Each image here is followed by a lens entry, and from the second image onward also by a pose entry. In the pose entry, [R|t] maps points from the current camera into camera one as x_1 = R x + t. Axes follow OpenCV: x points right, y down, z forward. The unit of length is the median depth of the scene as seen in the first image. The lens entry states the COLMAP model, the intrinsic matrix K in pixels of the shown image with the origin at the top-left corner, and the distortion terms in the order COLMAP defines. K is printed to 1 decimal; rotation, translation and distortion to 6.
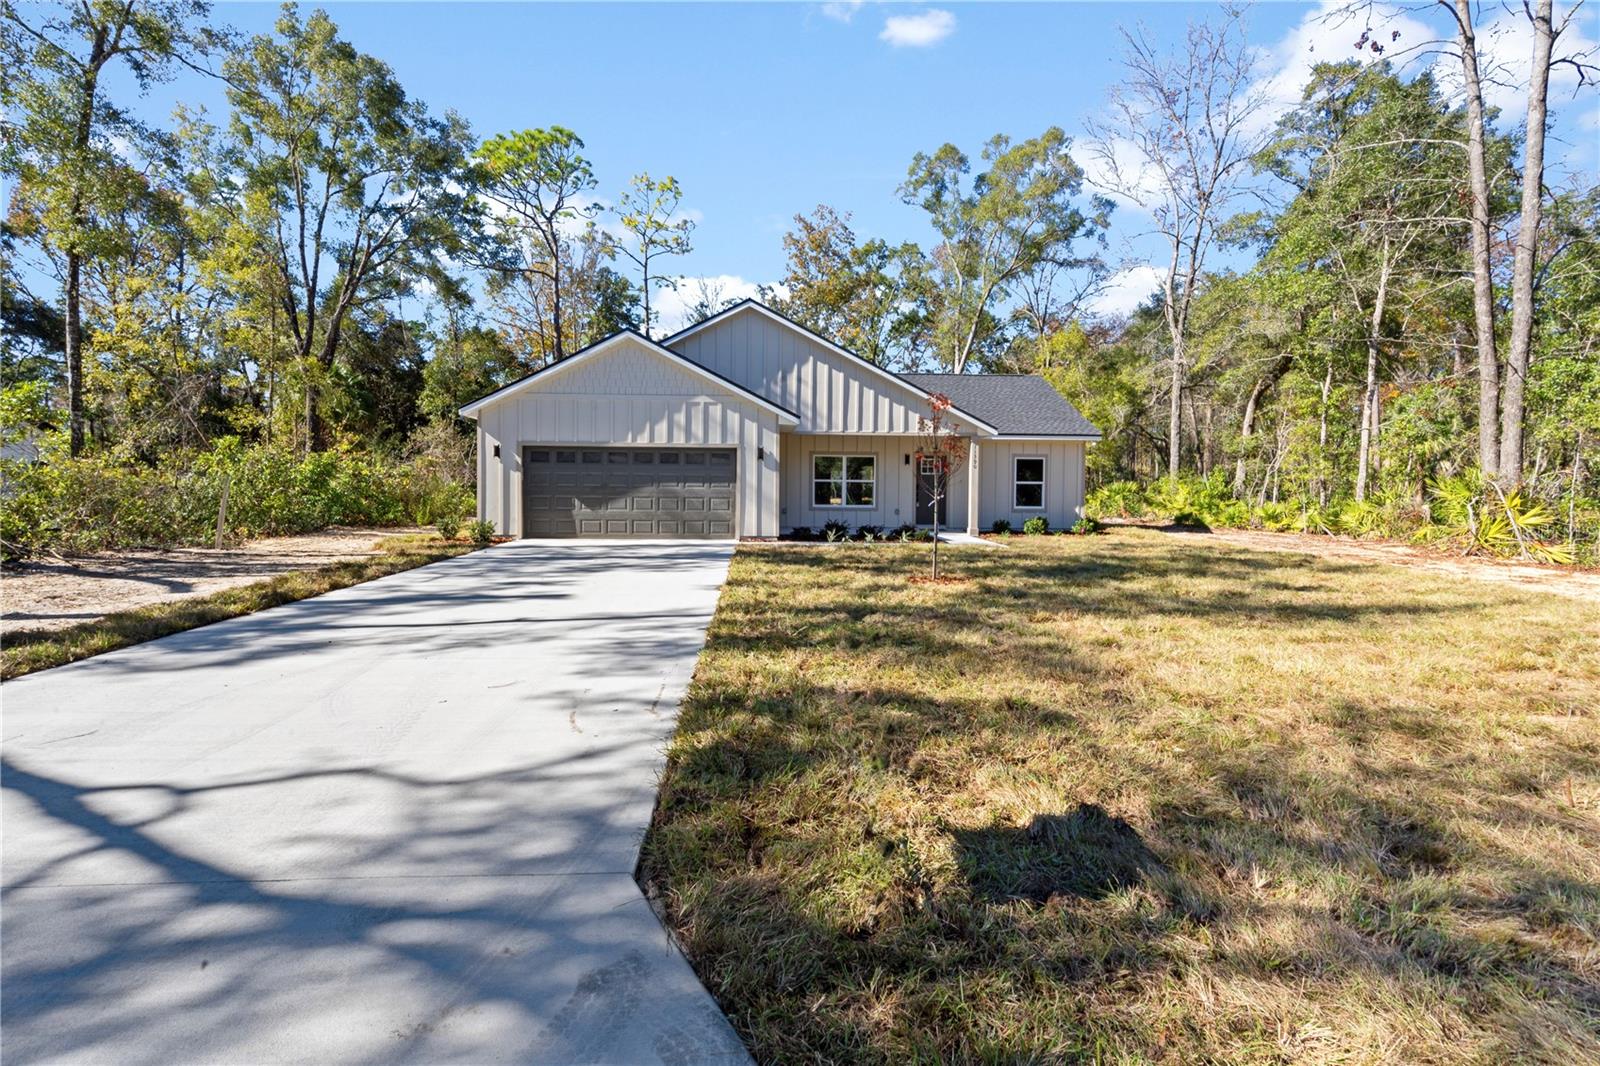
lens RADIAL K [[713.2, 0, 788.9], [0, 713.2, 505.0], [0, 0, 1]] dist [-0.007261, 0.000899]
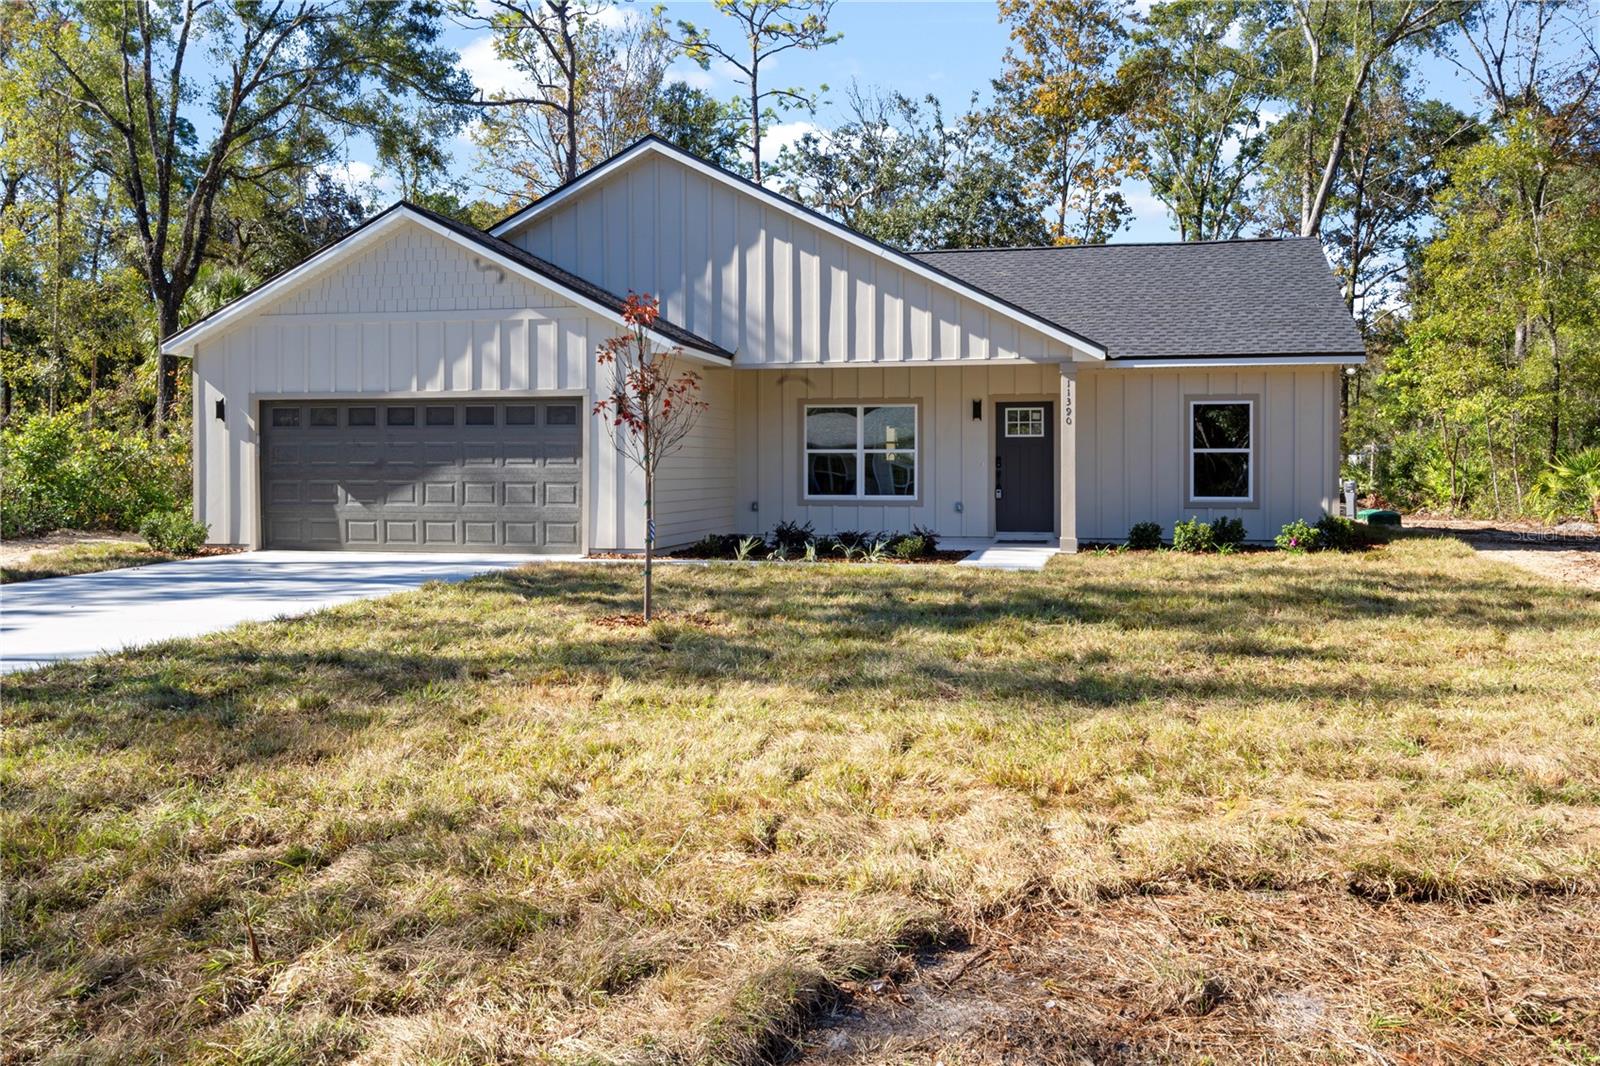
lens RADIAL K [[1299.0, 0, 731.6], [0, 1299.0, 490.1], [0, 0, 1]] dist [0.012488, -0.012267]
pose [[0.967028, -0.003964, -0.254641, 0.314328], [0.002446, 0.999977, -0.006275, 0.003122], [0.254660, 0.005445, 0.967015, 0.007355]]
